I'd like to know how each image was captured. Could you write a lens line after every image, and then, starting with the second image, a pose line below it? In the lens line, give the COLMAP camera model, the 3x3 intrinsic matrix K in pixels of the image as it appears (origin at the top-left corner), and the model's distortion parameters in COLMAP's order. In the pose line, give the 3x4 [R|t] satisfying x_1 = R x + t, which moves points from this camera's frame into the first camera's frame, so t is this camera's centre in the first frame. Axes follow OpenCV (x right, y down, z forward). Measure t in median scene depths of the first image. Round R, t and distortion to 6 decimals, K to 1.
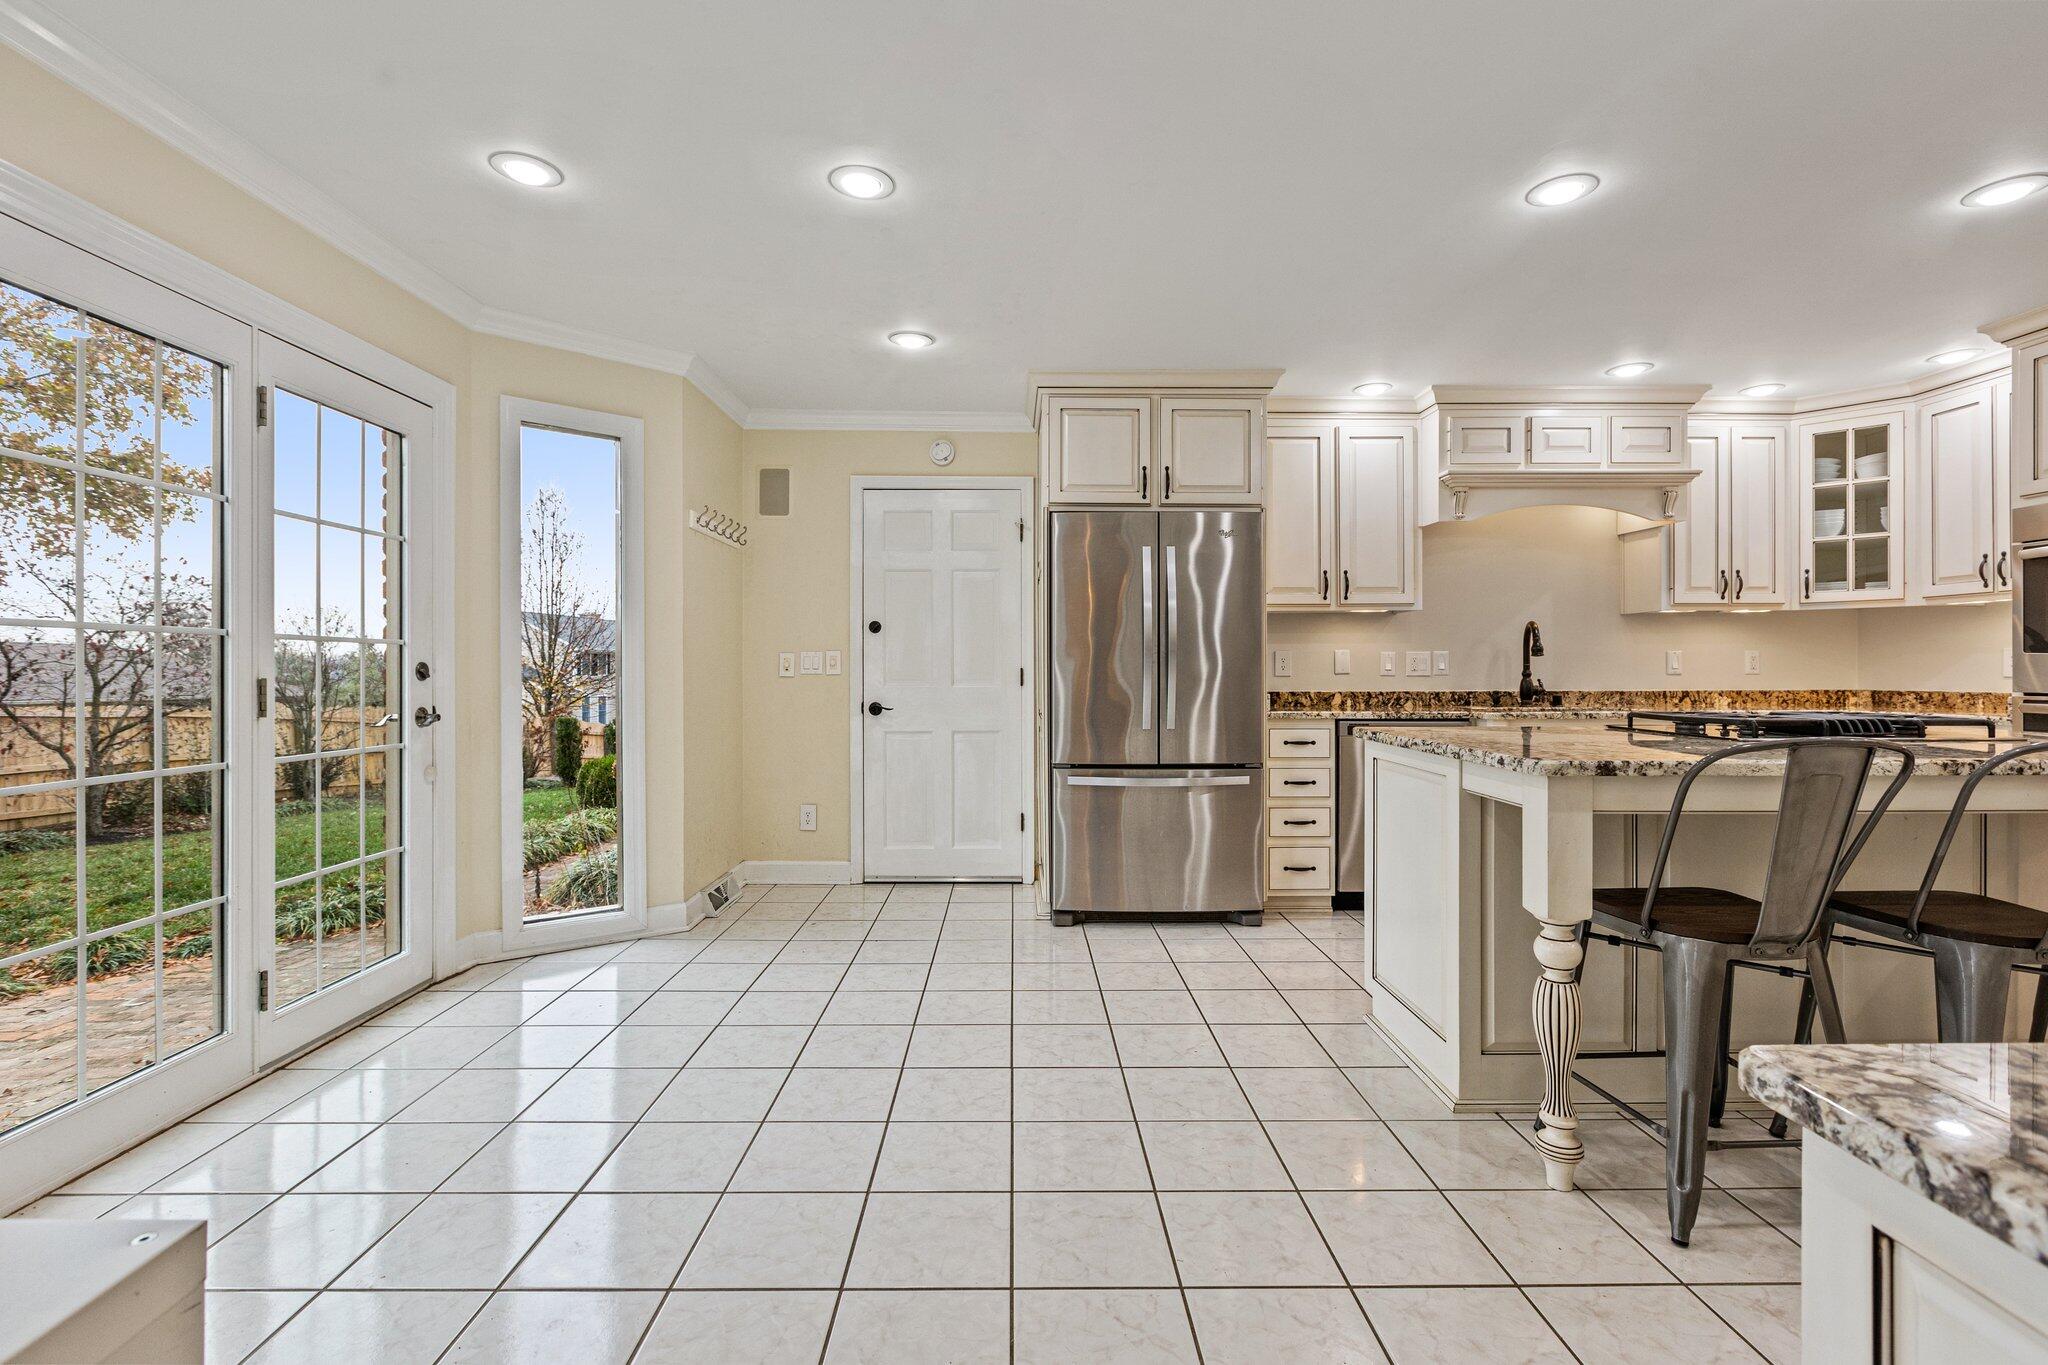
lens RADIAL K [[925.5, 0, 1026.7], [0, 925.5, 665.5], [0, 0, 1]] dist [0.000318, 0.000212]
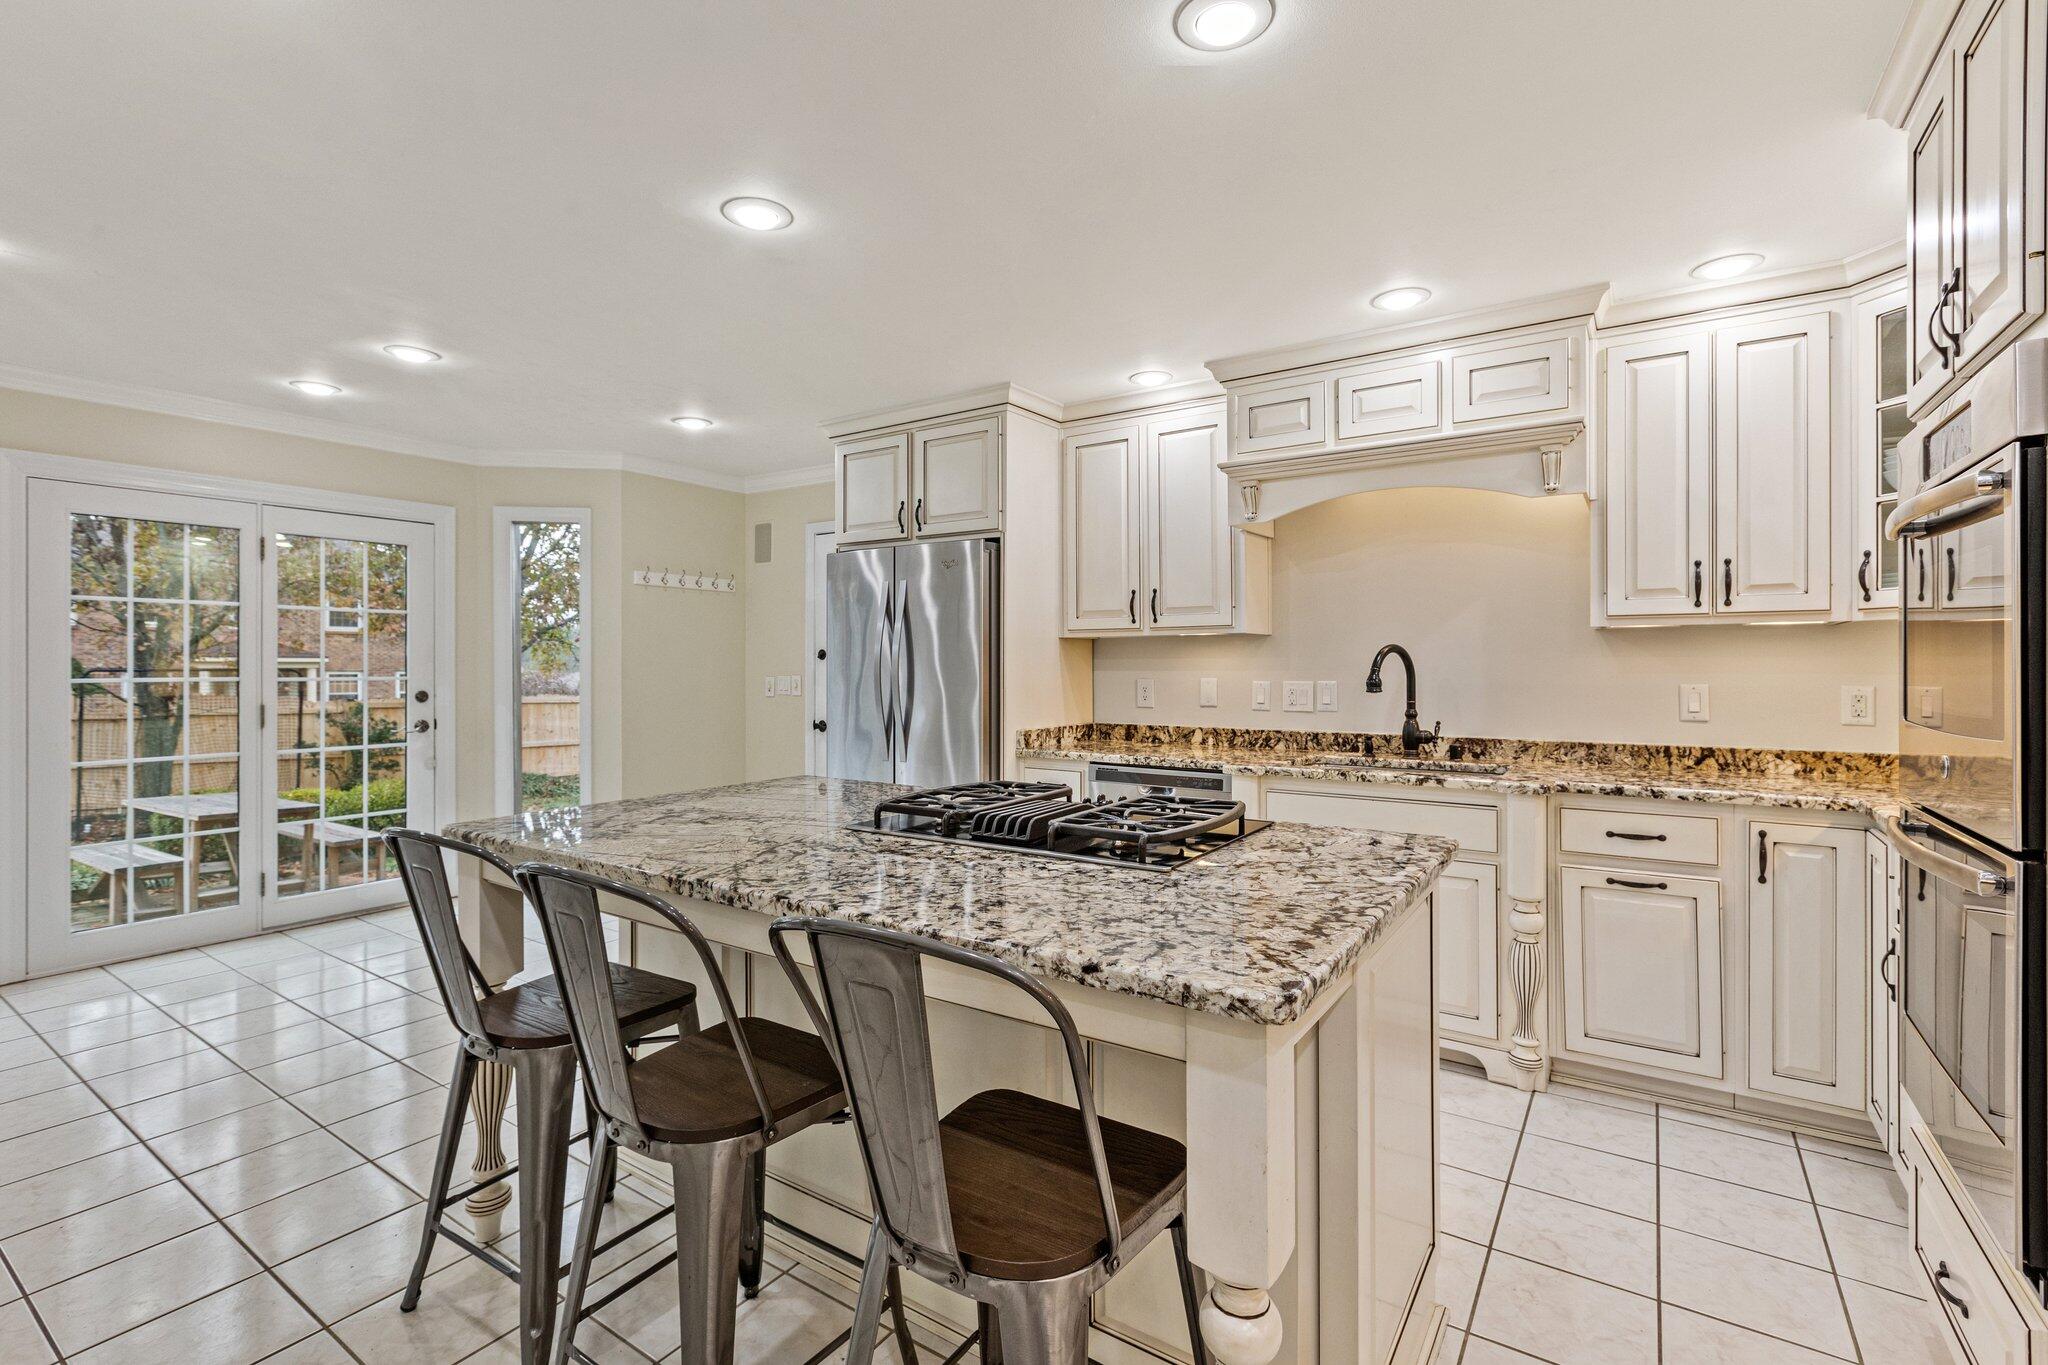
lens RADIAL K [[925.5, 0, 1026.7], [0, 925.5, 665.5], [0, 0, 1]] dist [0.000318, 0.000212]
pose [[0.817459, 0.001606, -0.575985, 0.740020], [0.002909, 0.999972, 0.006917, -0.037248], [0.575980, -0.007330, 0.817431, 0.221695]]
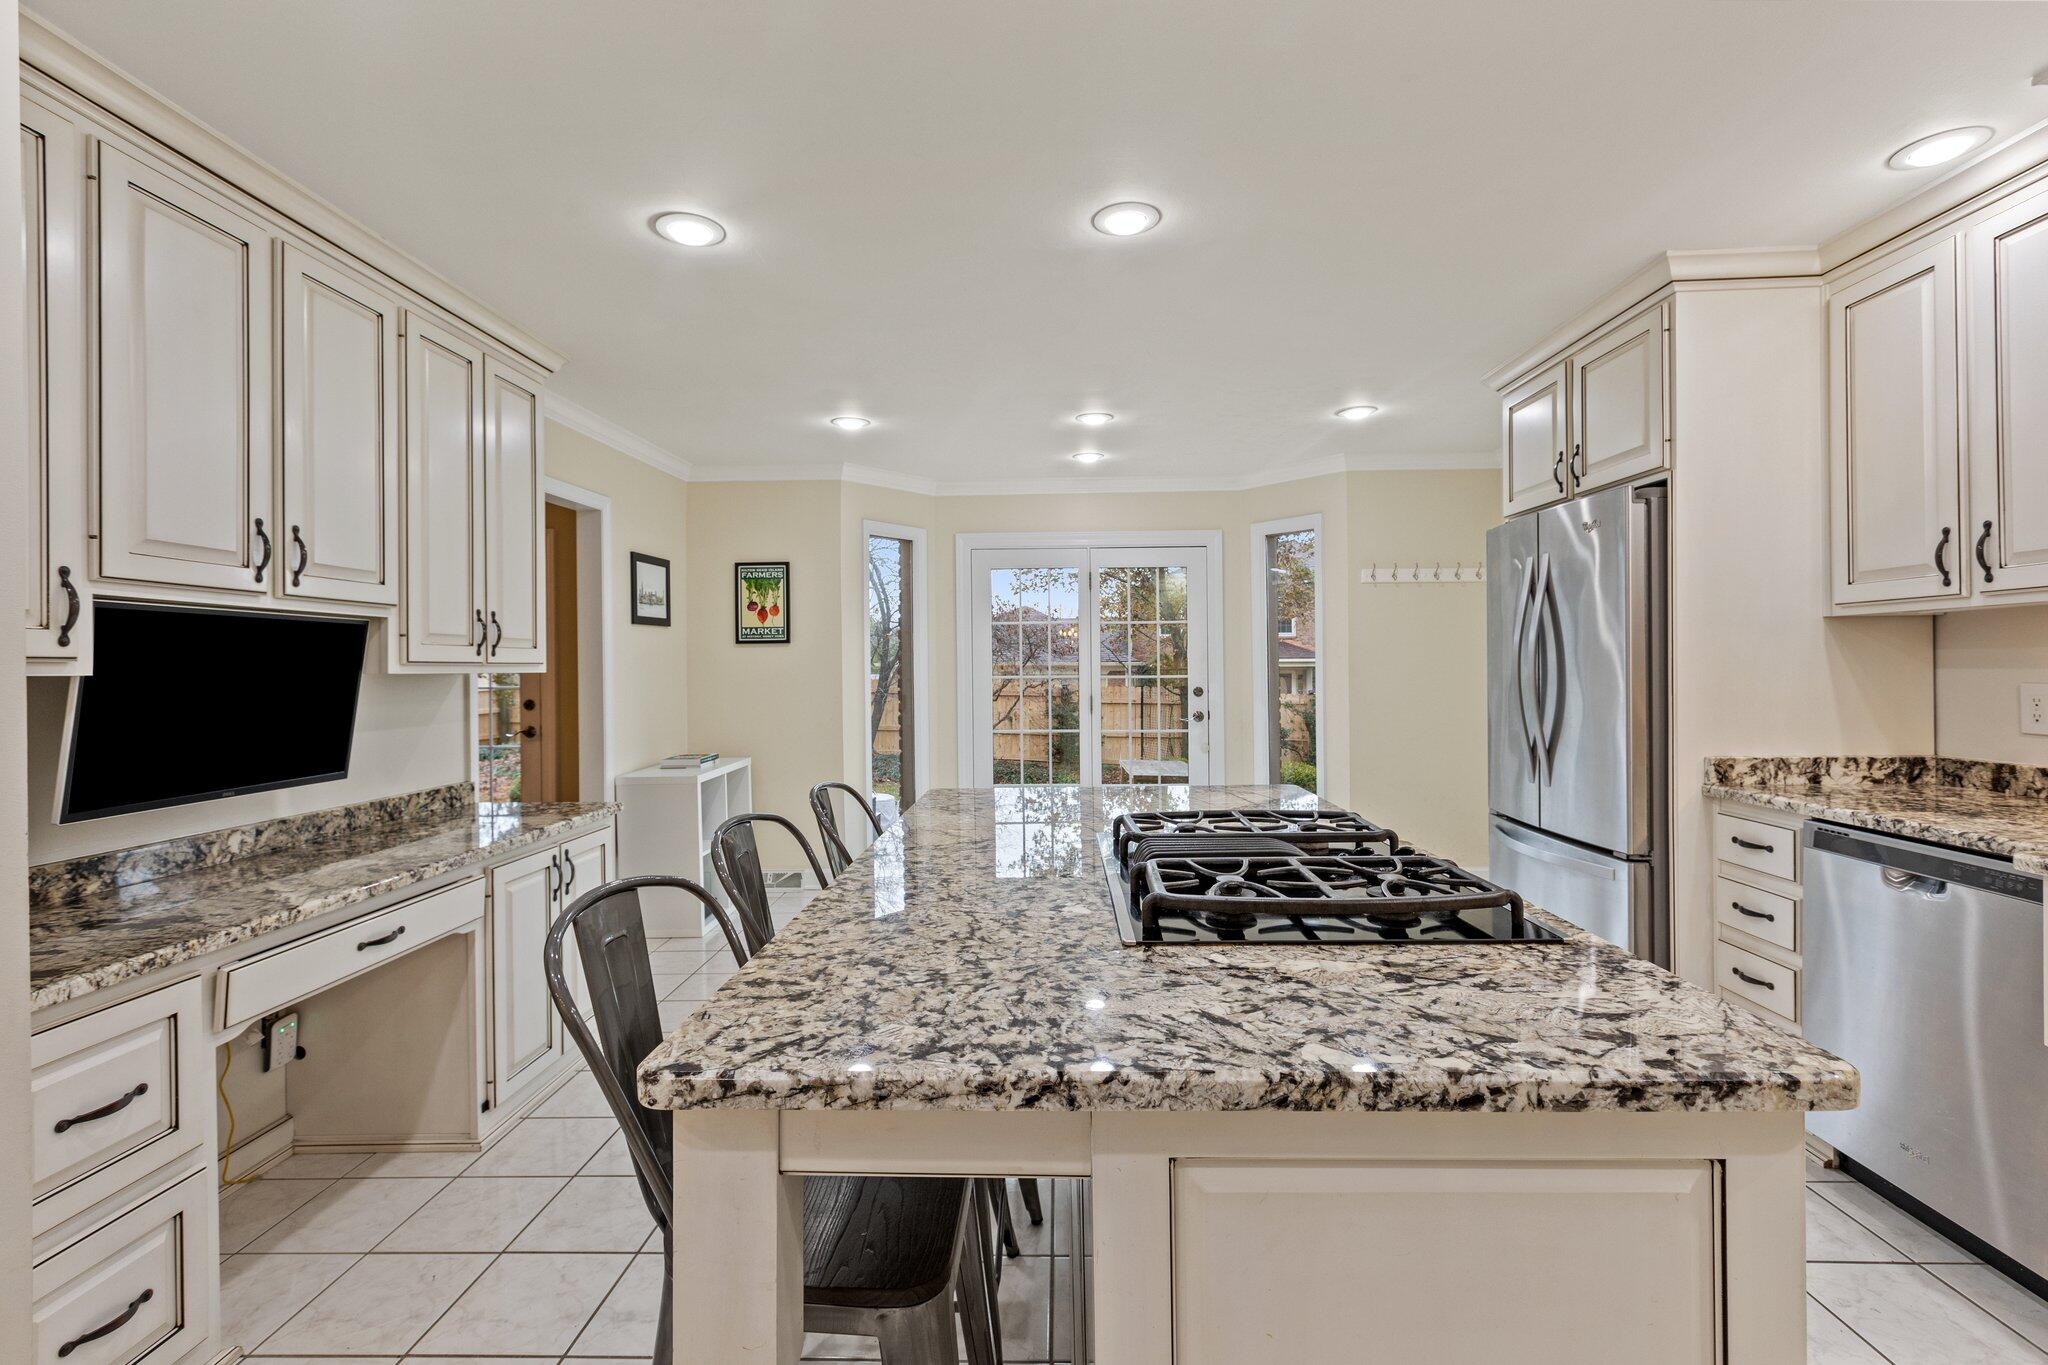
lens RADIAL K [[921.0, 0, 1028.6], [0, 921.0, 670.9], [0, 0, 1]] dist [0.000345, 0.000193]
pose [[-0.048569, 0.006109, -0.998801, 0.840156], [0.015263, 0.999869, 0.005374, -0.035232], [0.998703, -0.014984, -0.048656, 0.522946]]
